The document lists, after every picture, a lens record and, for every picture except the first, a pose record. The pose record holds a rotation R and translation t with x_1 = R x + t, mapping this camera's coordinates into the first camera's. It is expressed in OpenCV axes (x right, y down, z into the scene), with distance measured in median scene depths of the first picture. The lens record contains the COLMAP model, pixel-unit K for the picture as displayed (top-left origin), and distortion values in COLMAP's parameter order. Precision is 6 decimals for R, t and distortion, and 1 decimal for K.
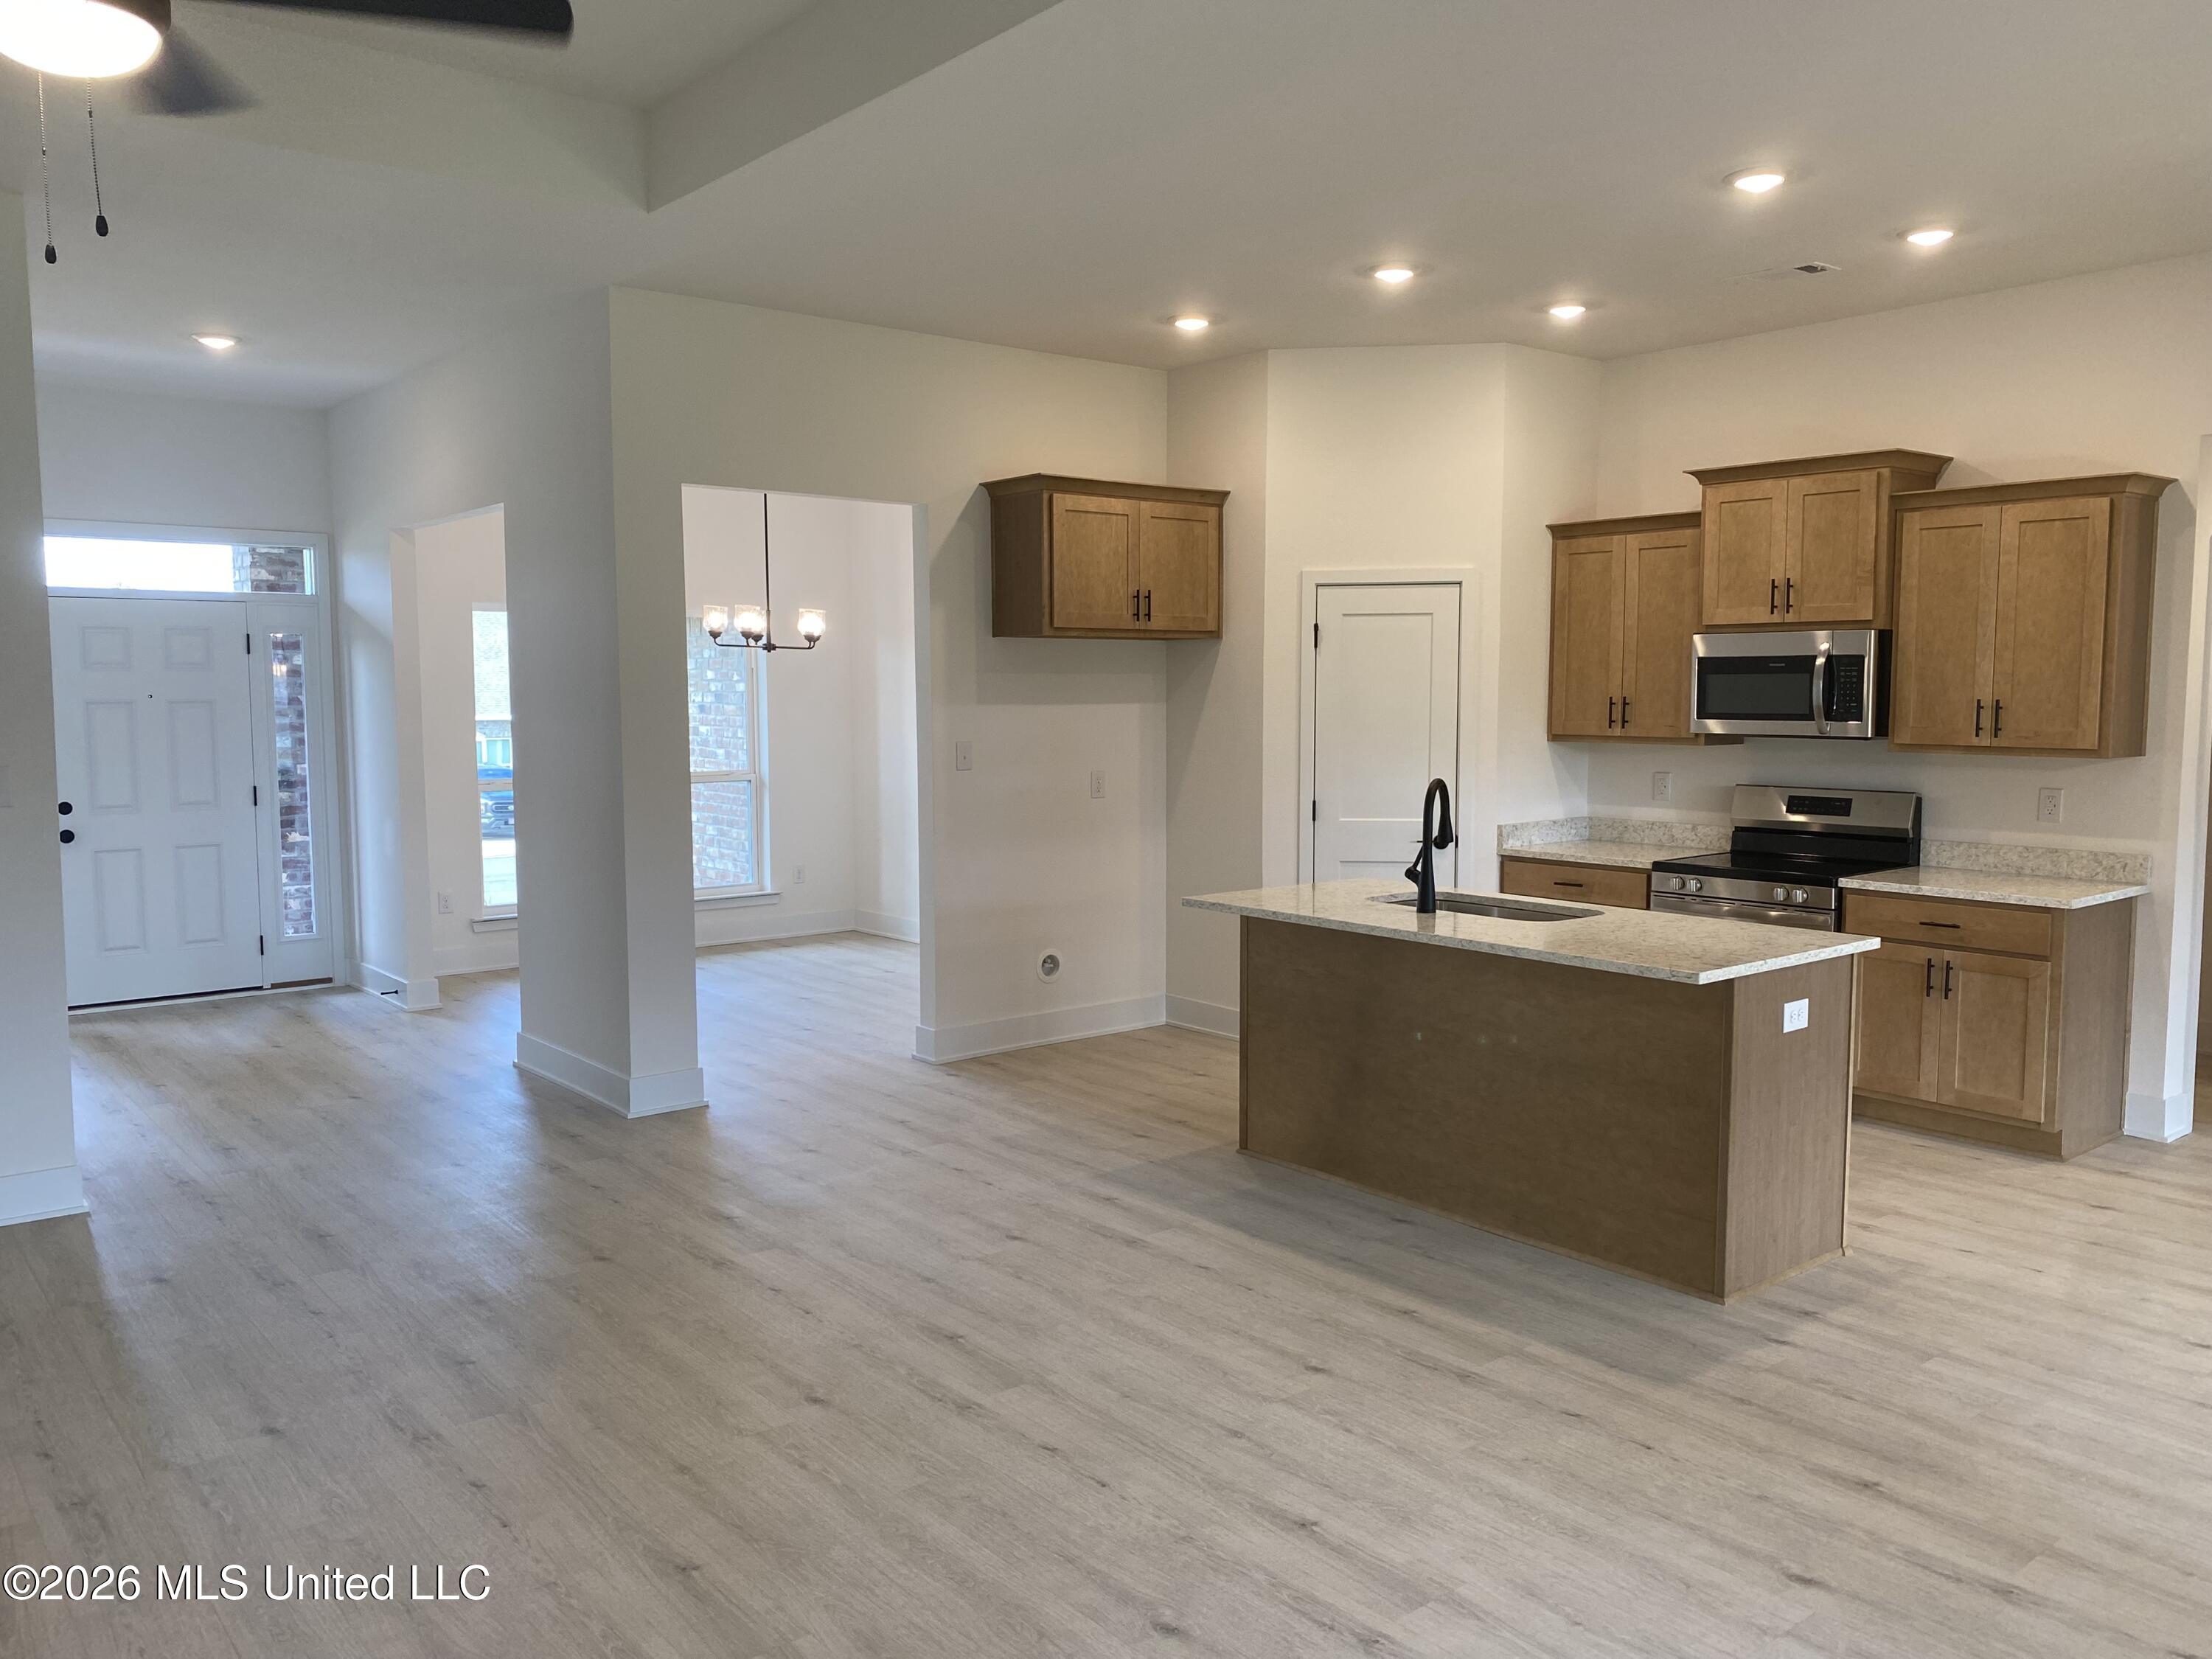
lens RADIAL K [[1669.4, 0, 1099.7], [0, 1669.4, 835.0], [0, 0, 1]] dist [0.019841, -0.006300]
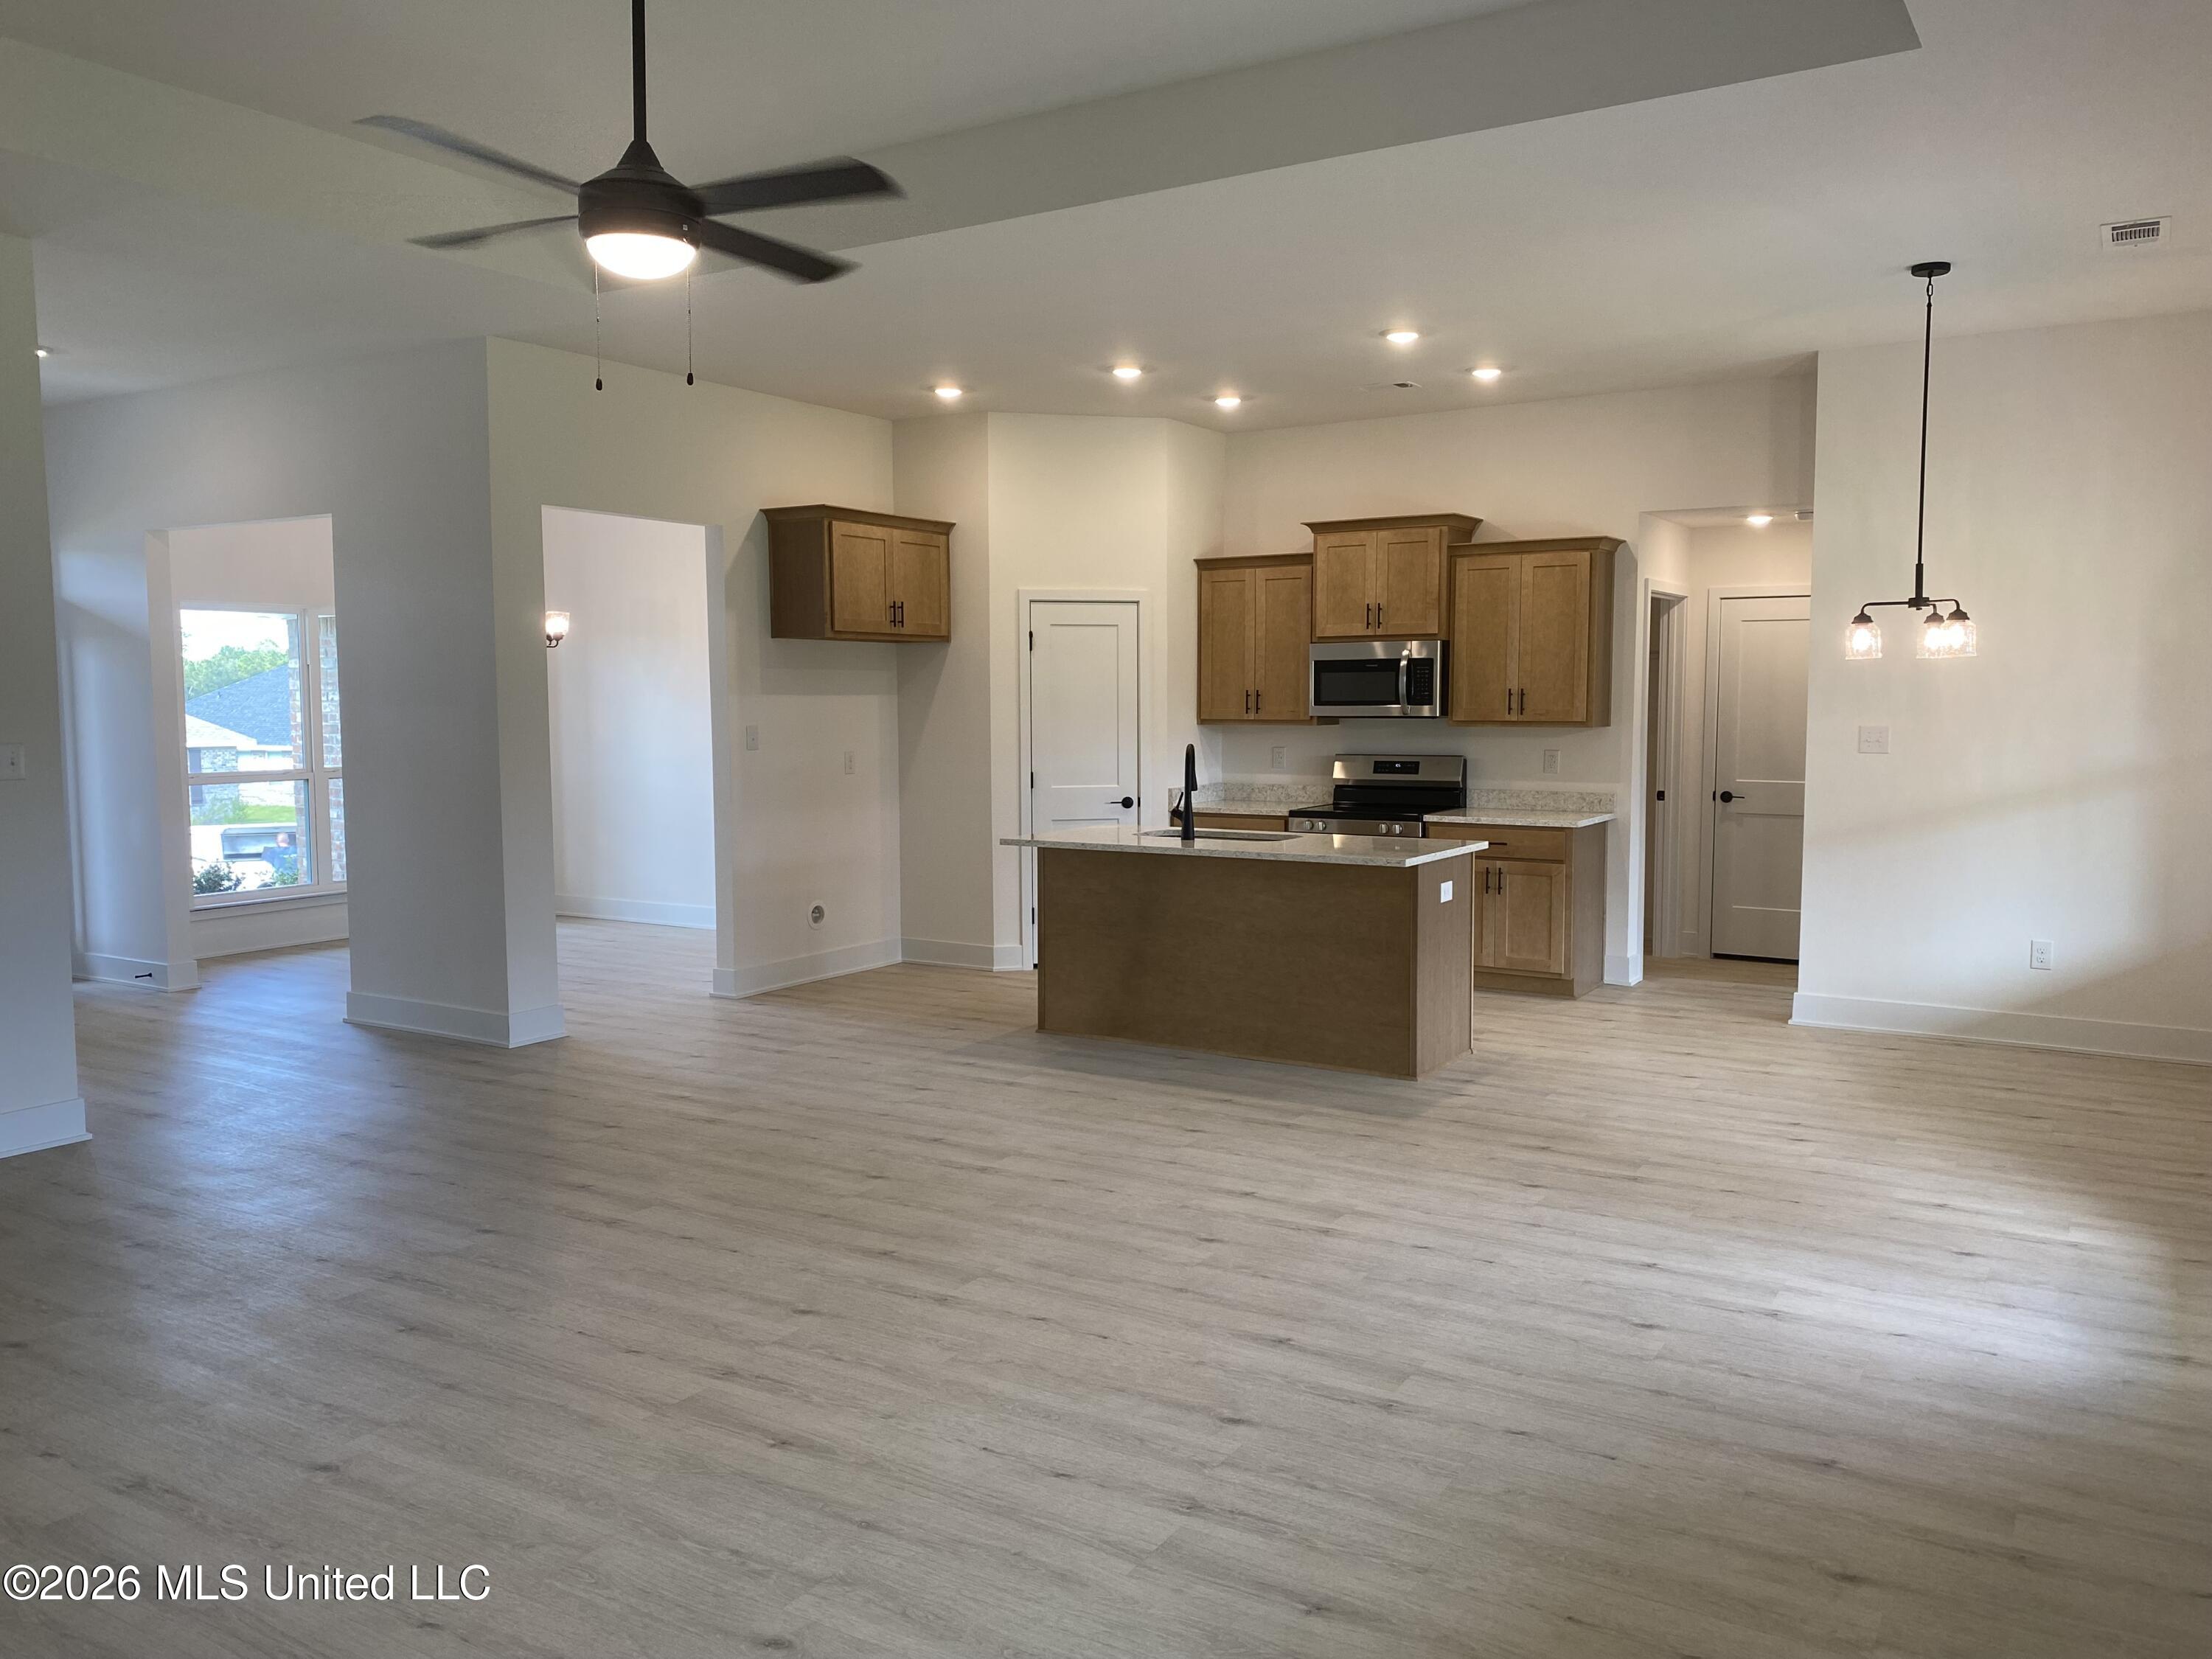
lens RADIAL K [[1662.4, 0, 1115.0], [0, 1662.4, 825.0], [0, 0, 1]] dist [0.204146, -0.438703]
pose [[0.943600, -0.025290, 0.330121, -0.269680], [0.029279, 0.999546, -0.007115, 0.035903], [-0.329791, 0.016379, 0.943912, -0.246934]]
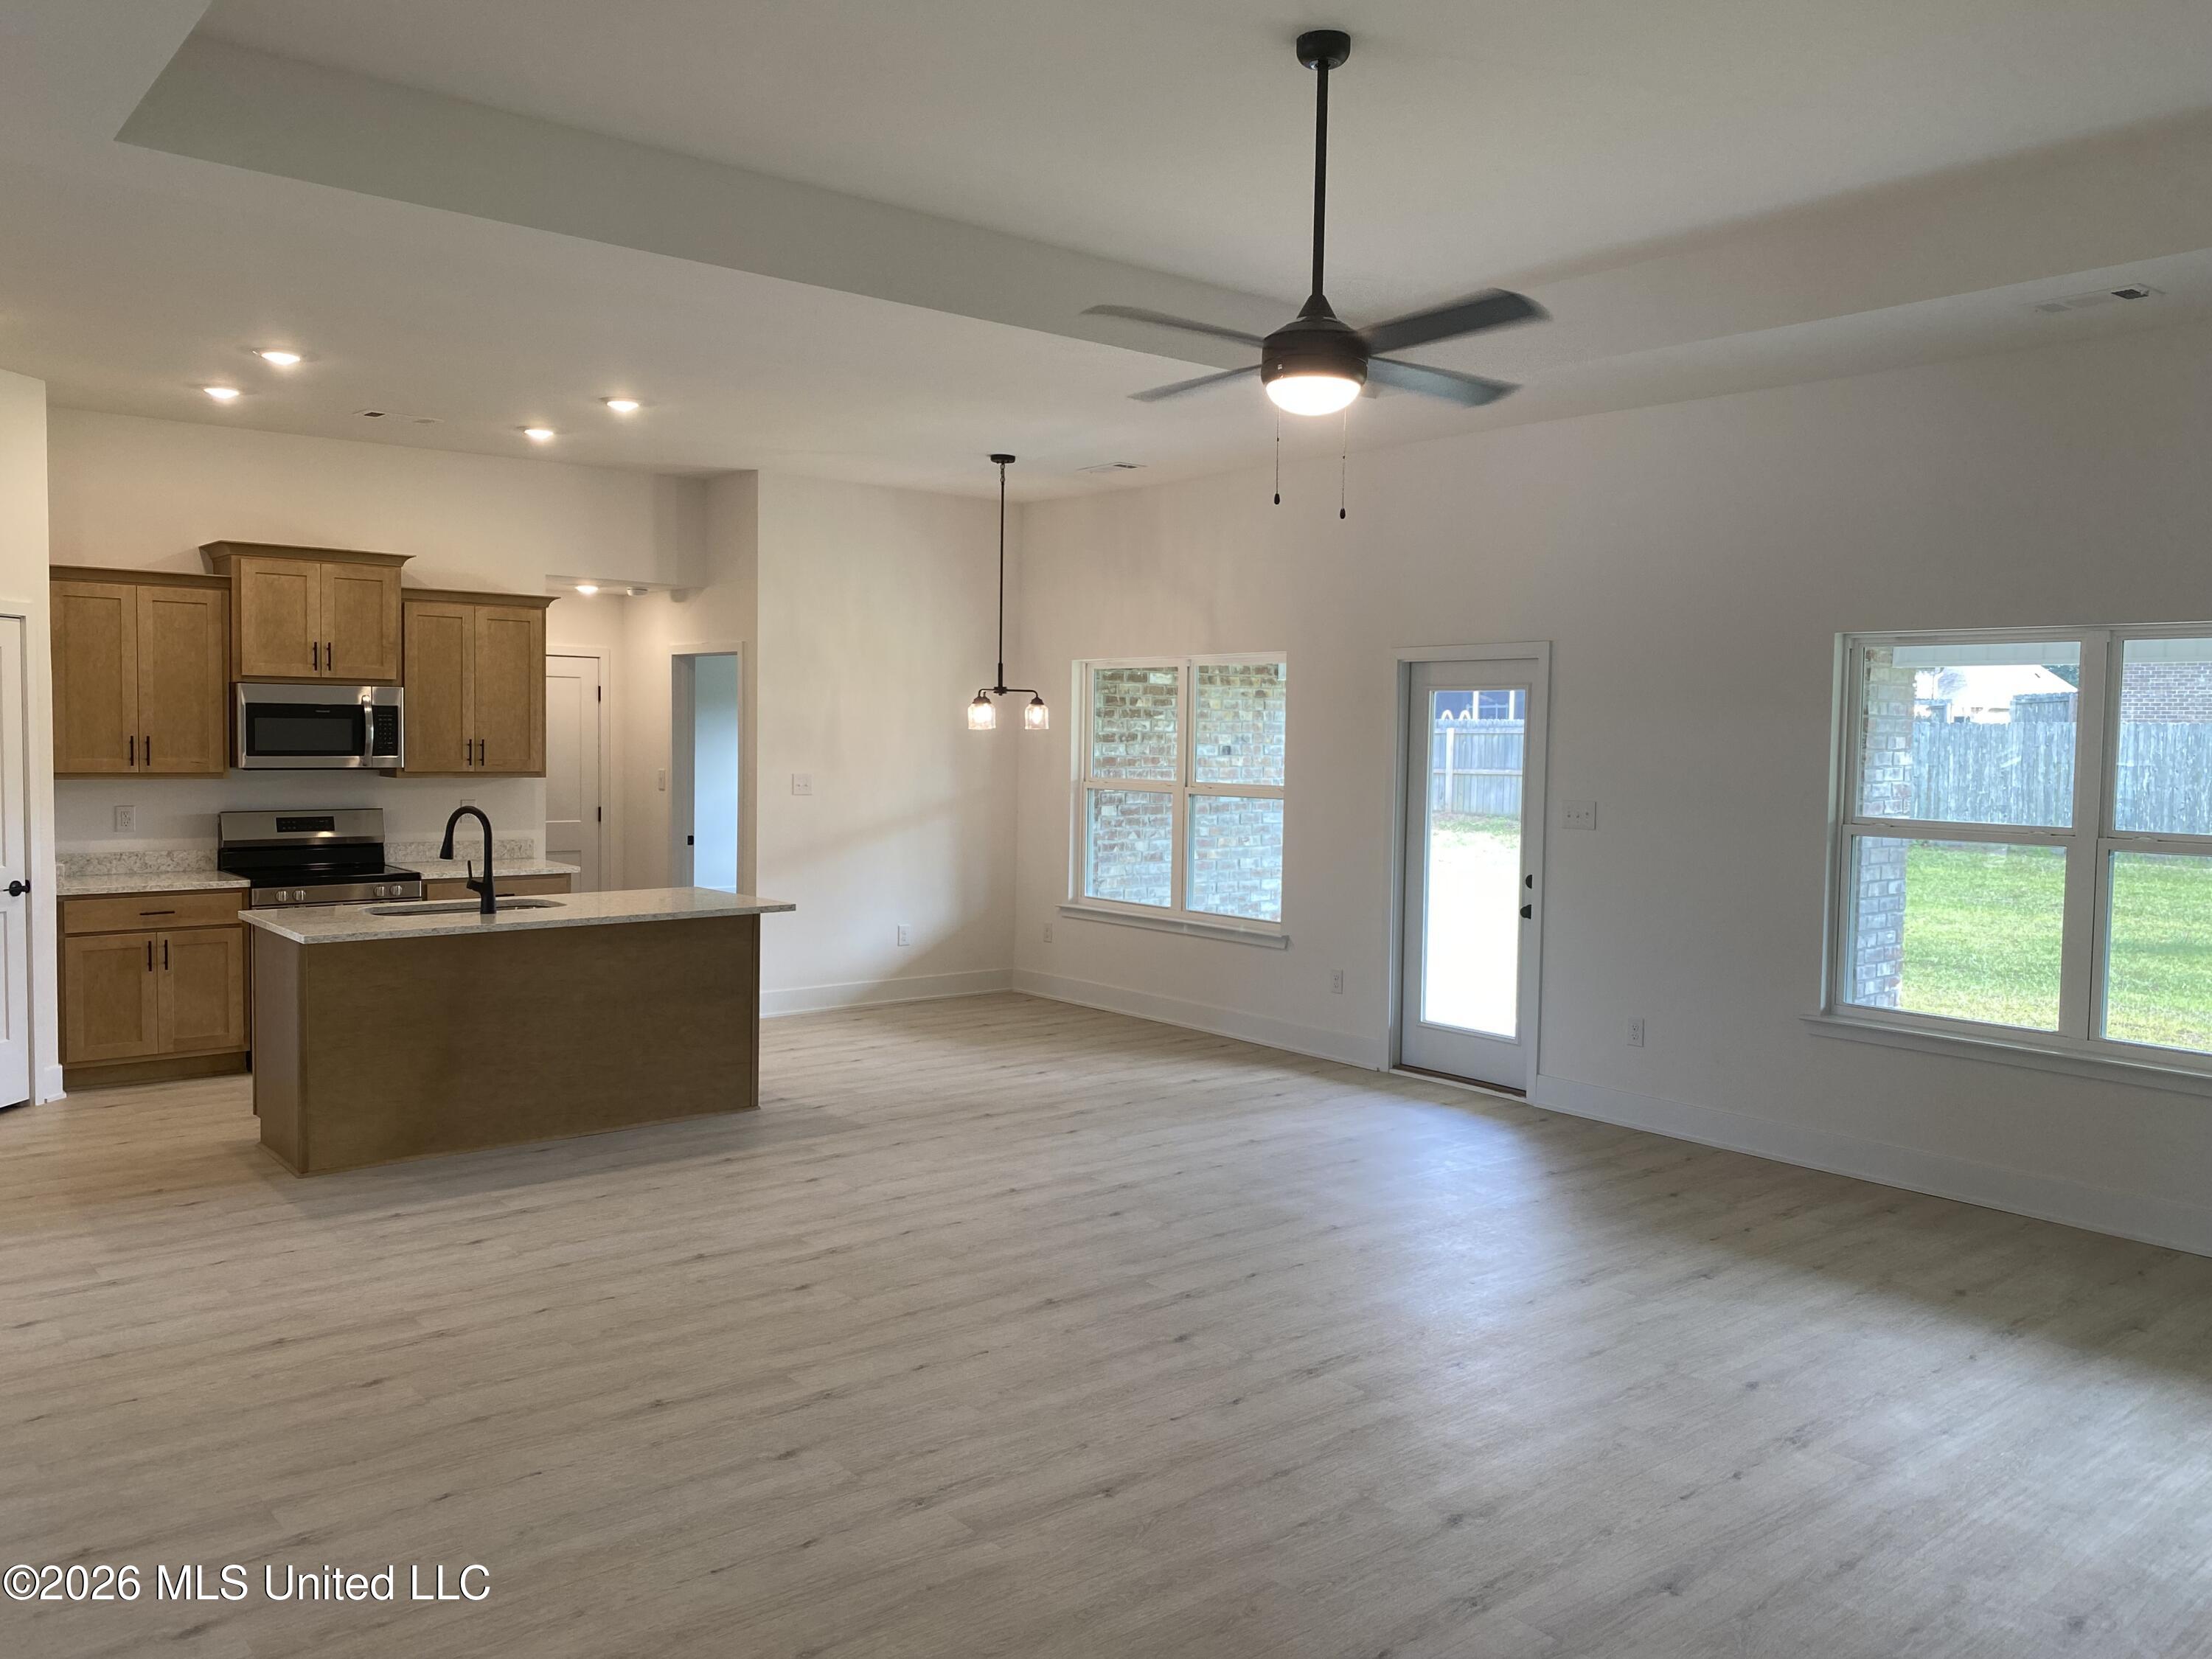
lens RADIAL K [[1669.4, 0, 1099.7], [0, 1669.4, 835.0], [0, 0, 1]] dist [0.019841, -0.006300]
pose [[-0.014734, -0.061047, 0.998026, -0.890165], [0.075243, 0.995237, 0.061987, -0.046066], [-0.997056, 0.076008, -0.010070, 0.466417]]
